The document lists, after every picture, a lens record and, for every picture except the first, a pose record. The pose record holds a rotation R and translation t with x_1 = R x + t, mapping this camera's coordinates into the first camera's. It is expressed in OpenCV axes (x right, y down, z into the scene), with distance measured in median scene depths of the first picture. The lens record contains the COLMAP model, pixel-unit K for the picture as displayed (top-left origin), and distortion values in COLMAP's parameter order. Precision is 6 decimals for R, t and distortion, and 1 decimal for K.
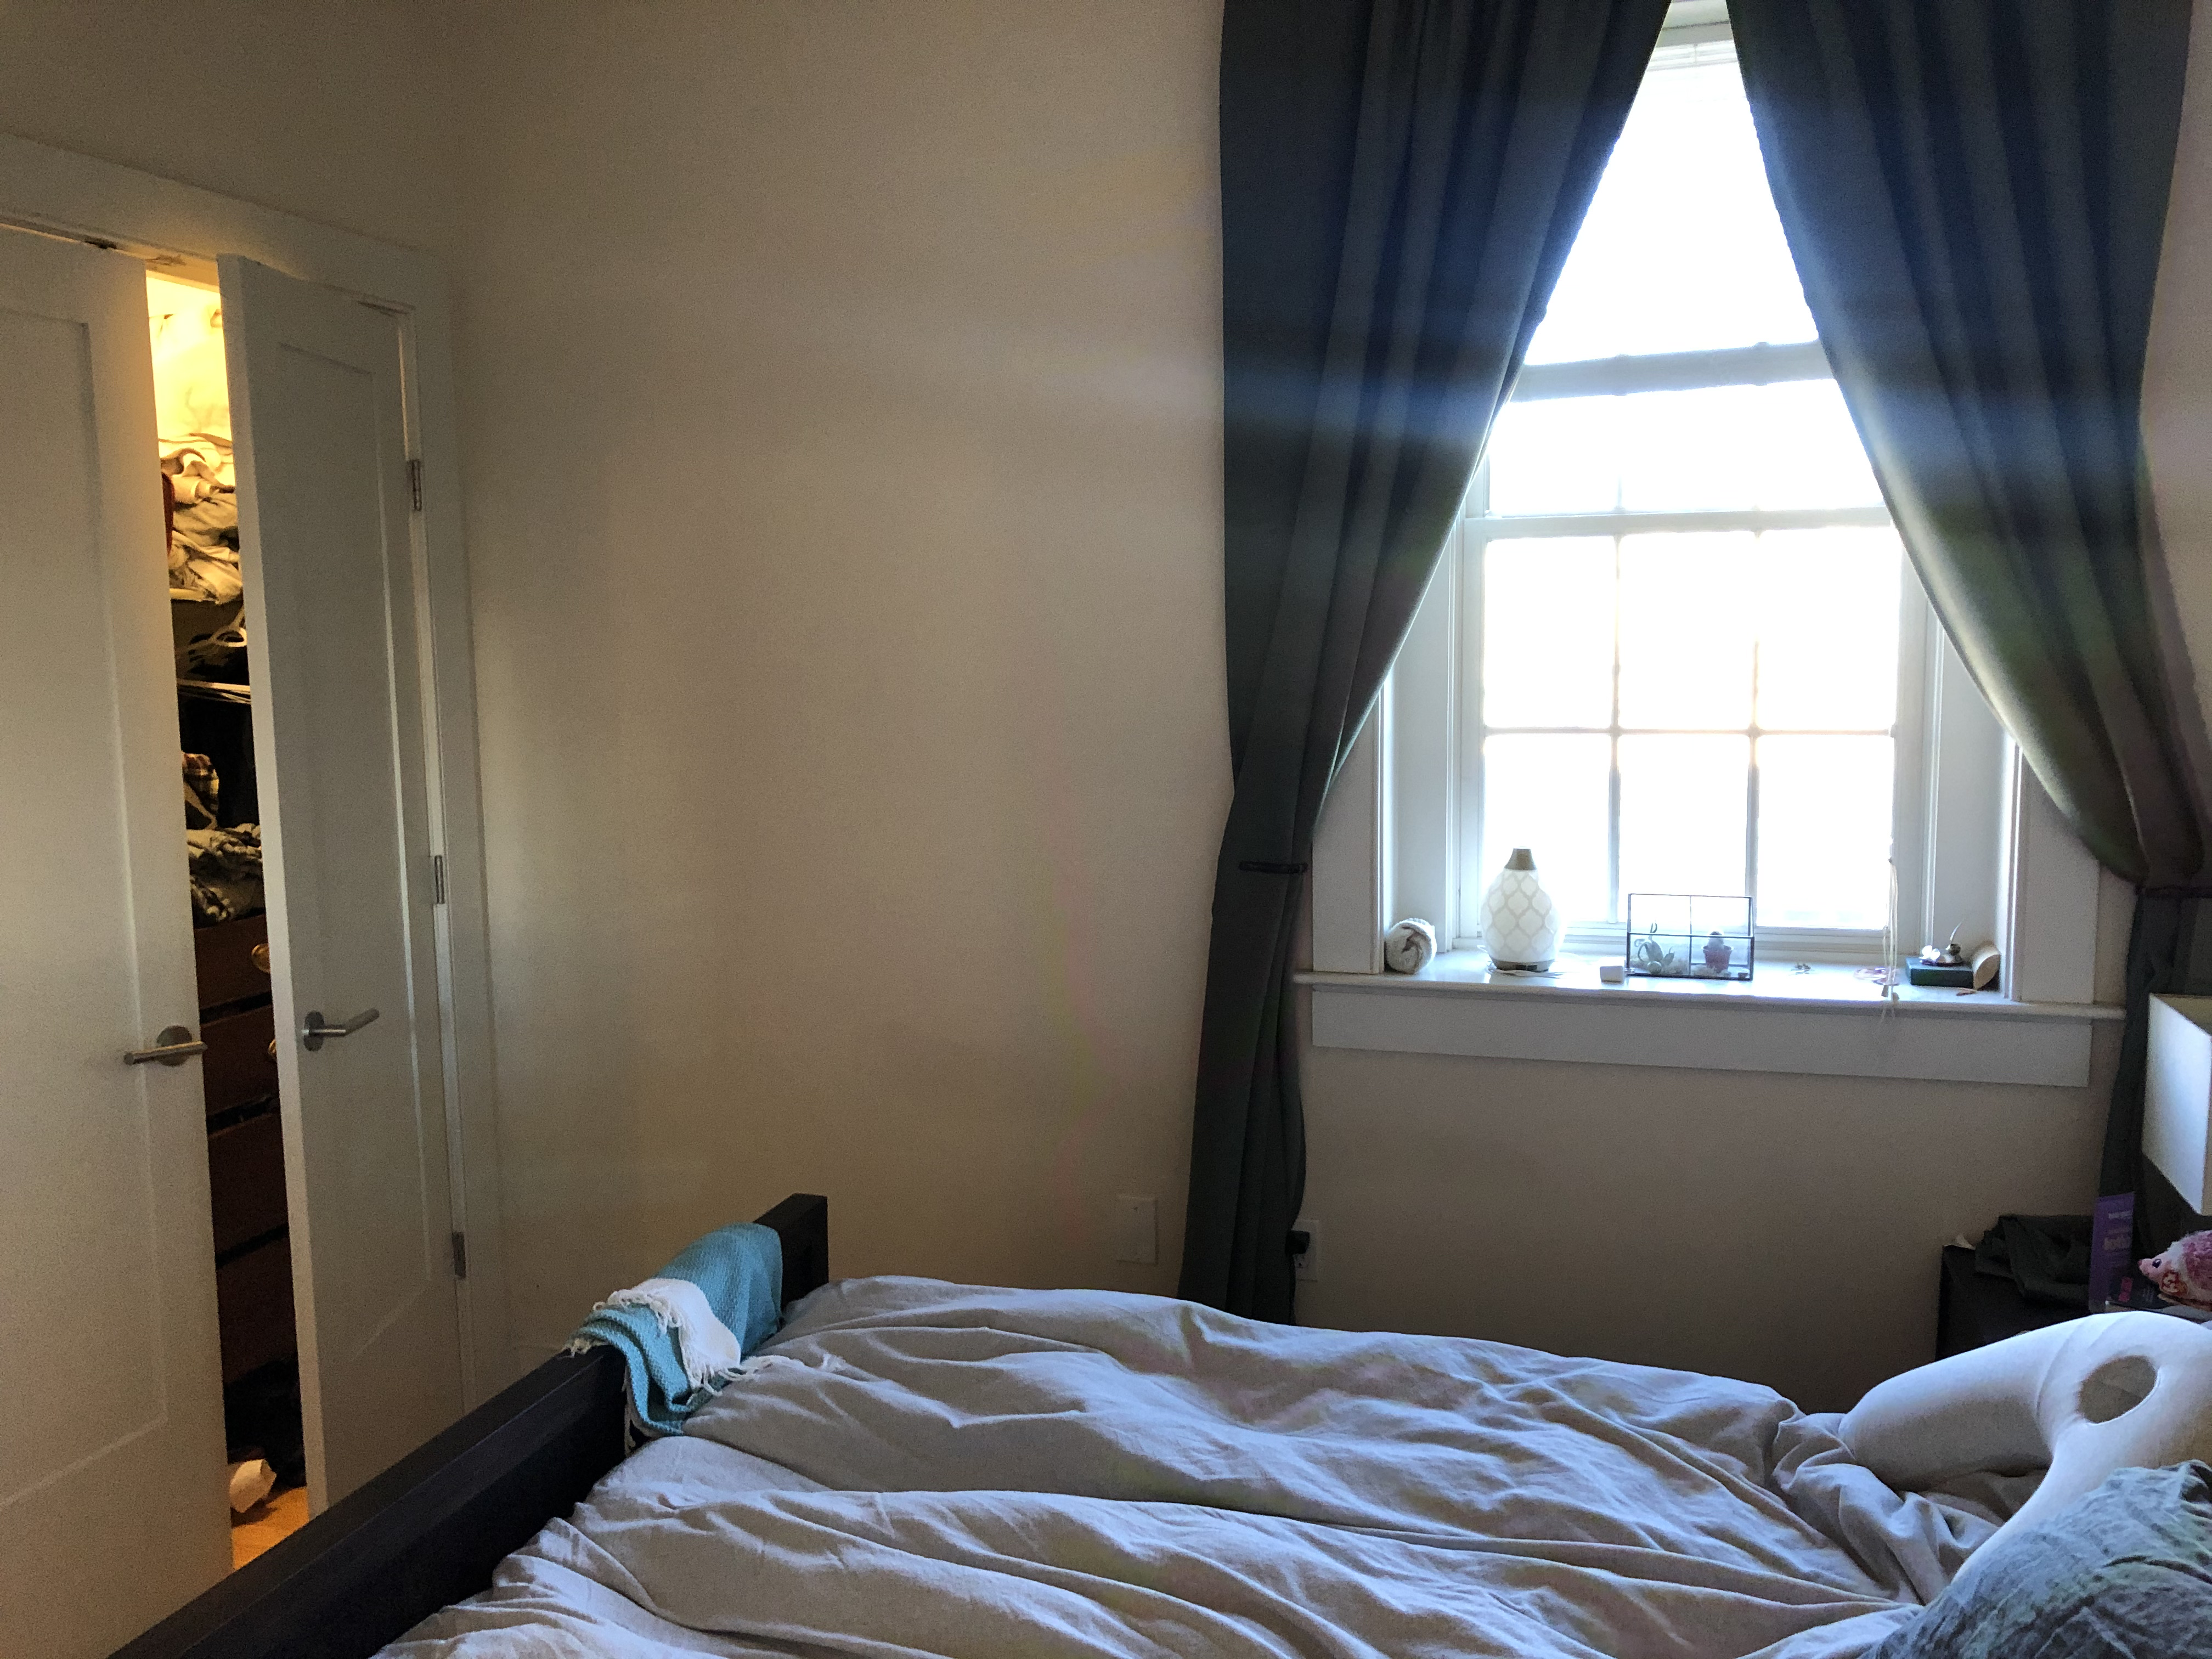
lens RADIAL K [[1847.1, 0, 1106.0], [0, 1847.1, 829.5], [0, 0, 1]] dist [0.003986, 0.001221]
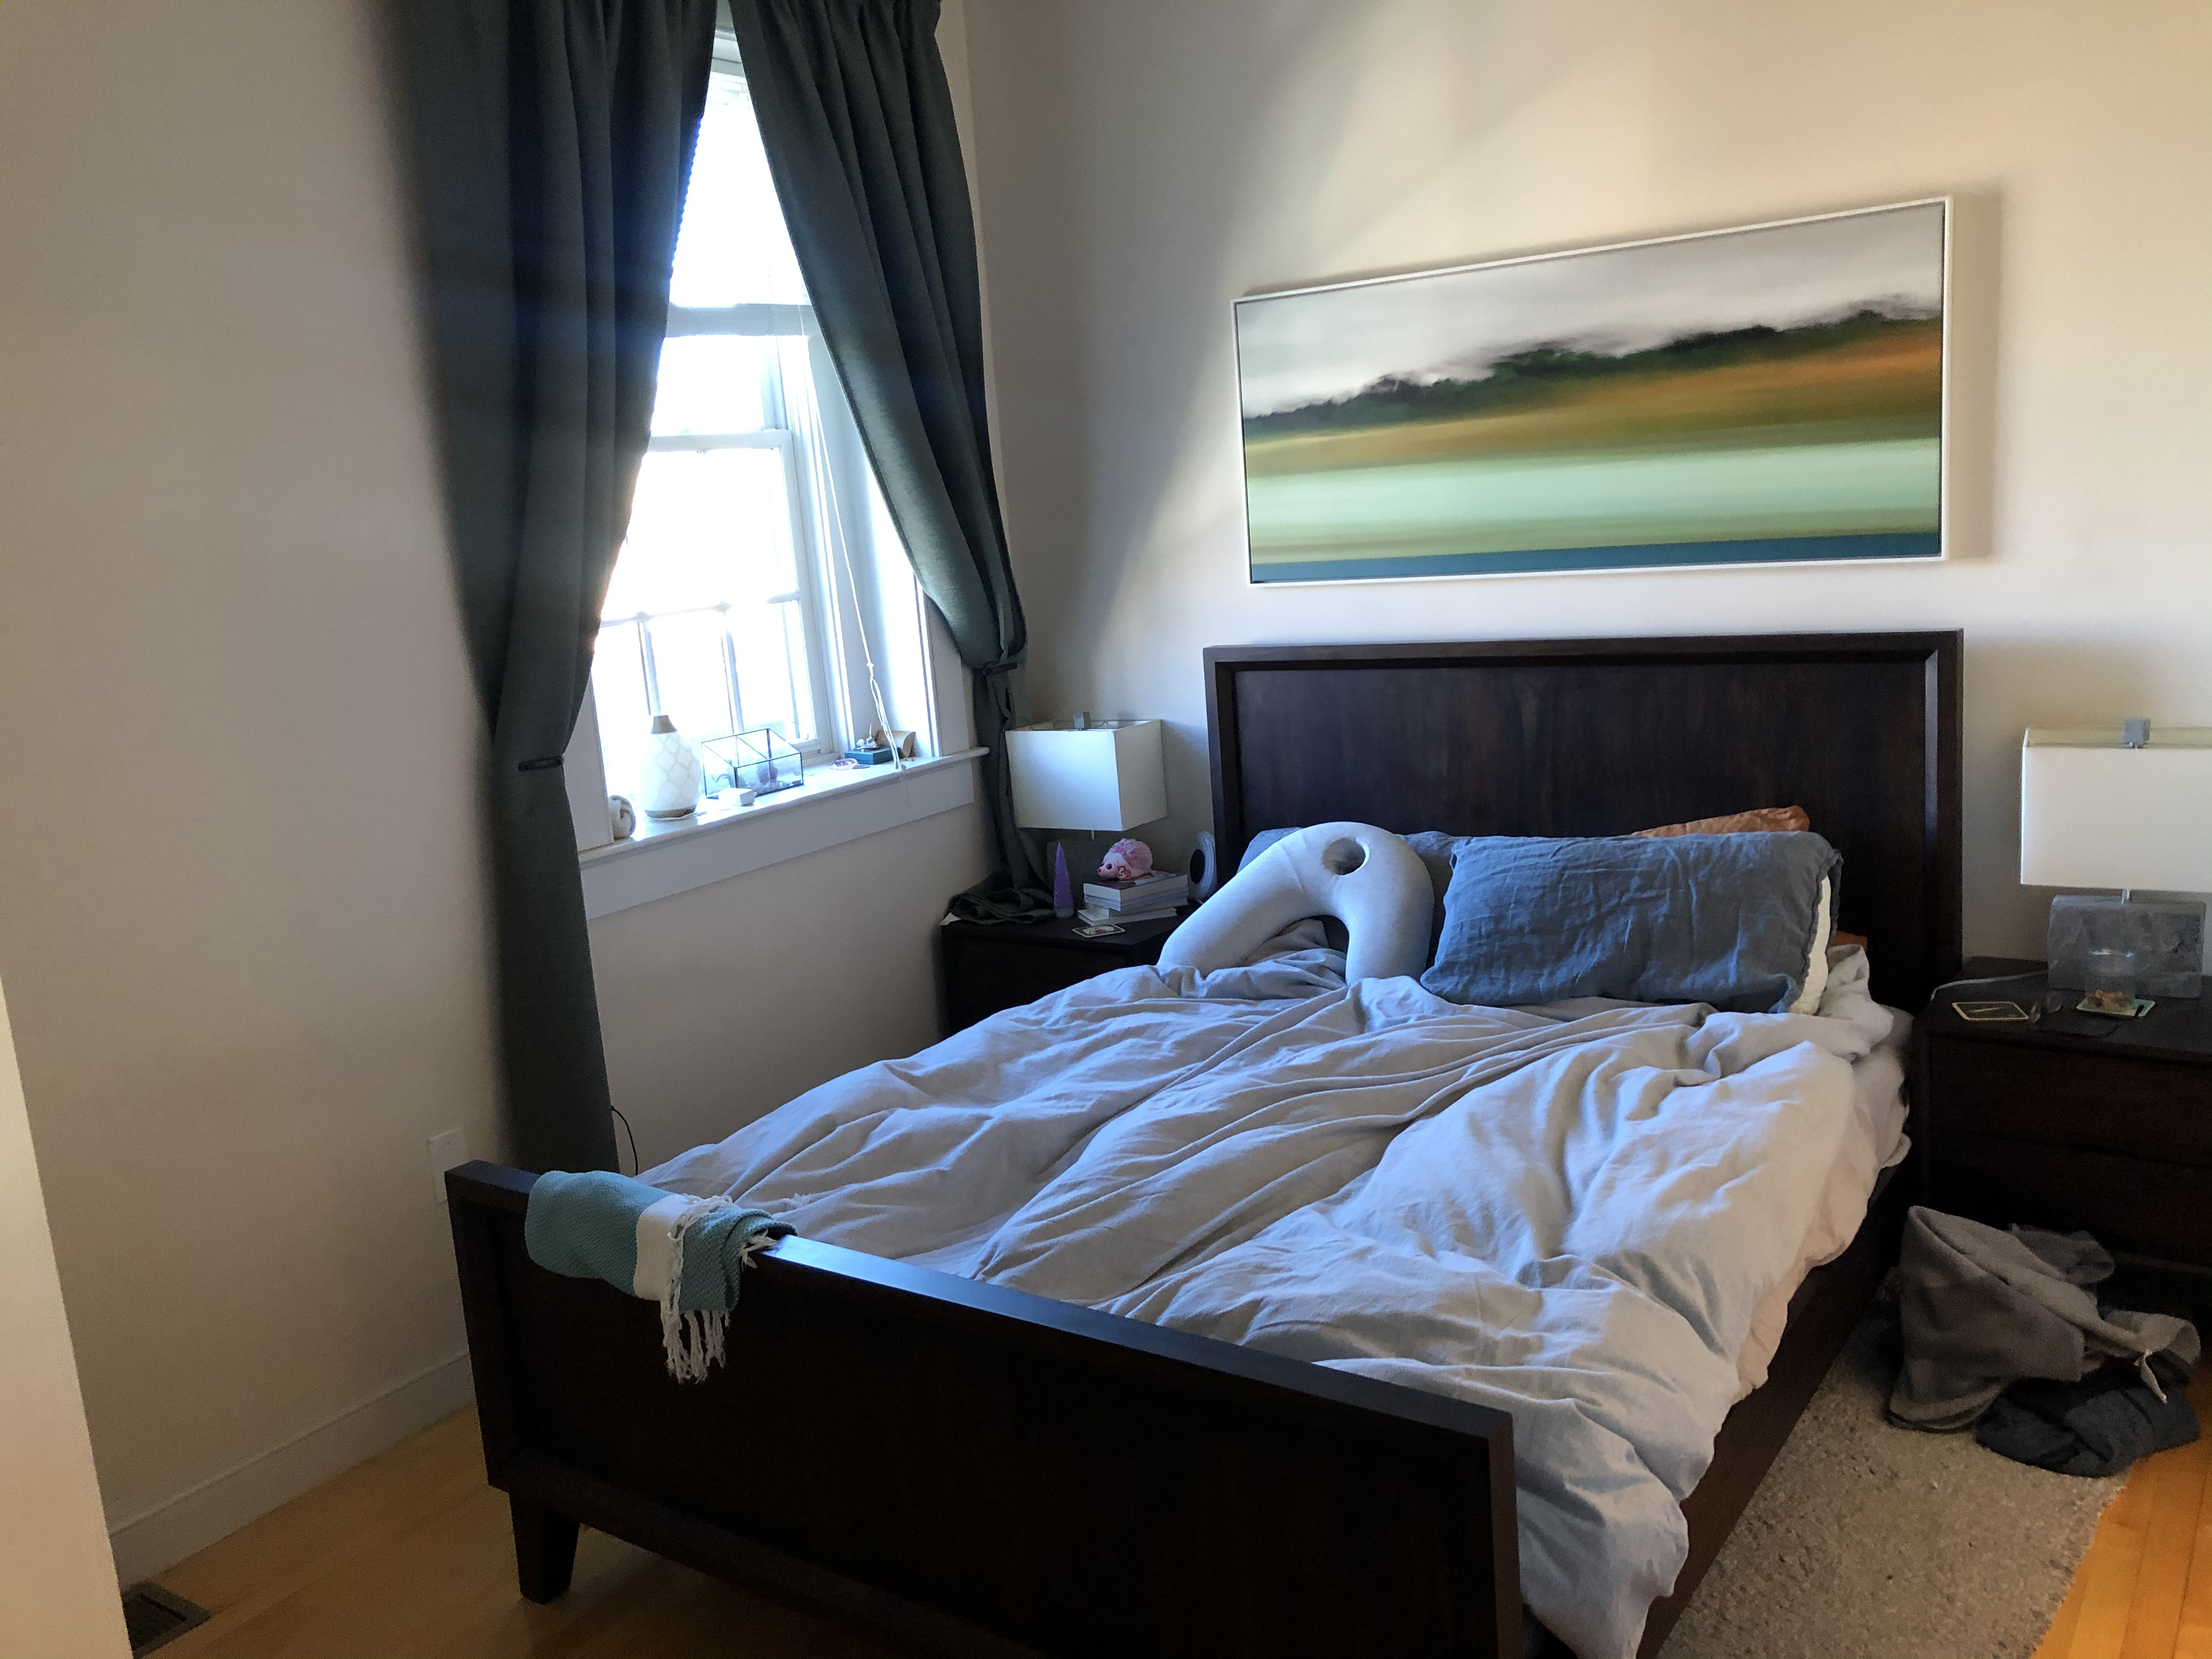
lens RADIAL K [[1847.1, 0, 1106.0], [0, 1847.1, 829.5], [0, 0, 1]] dist [0.003986, 0.001221]
pose [[0.291019, -0.184836, 0.938692, -1.097510], [0.192807, 0.972360, 0.131691, -0.026905], [-0.937088, 0.142662, 0.318613, 0.478800]]
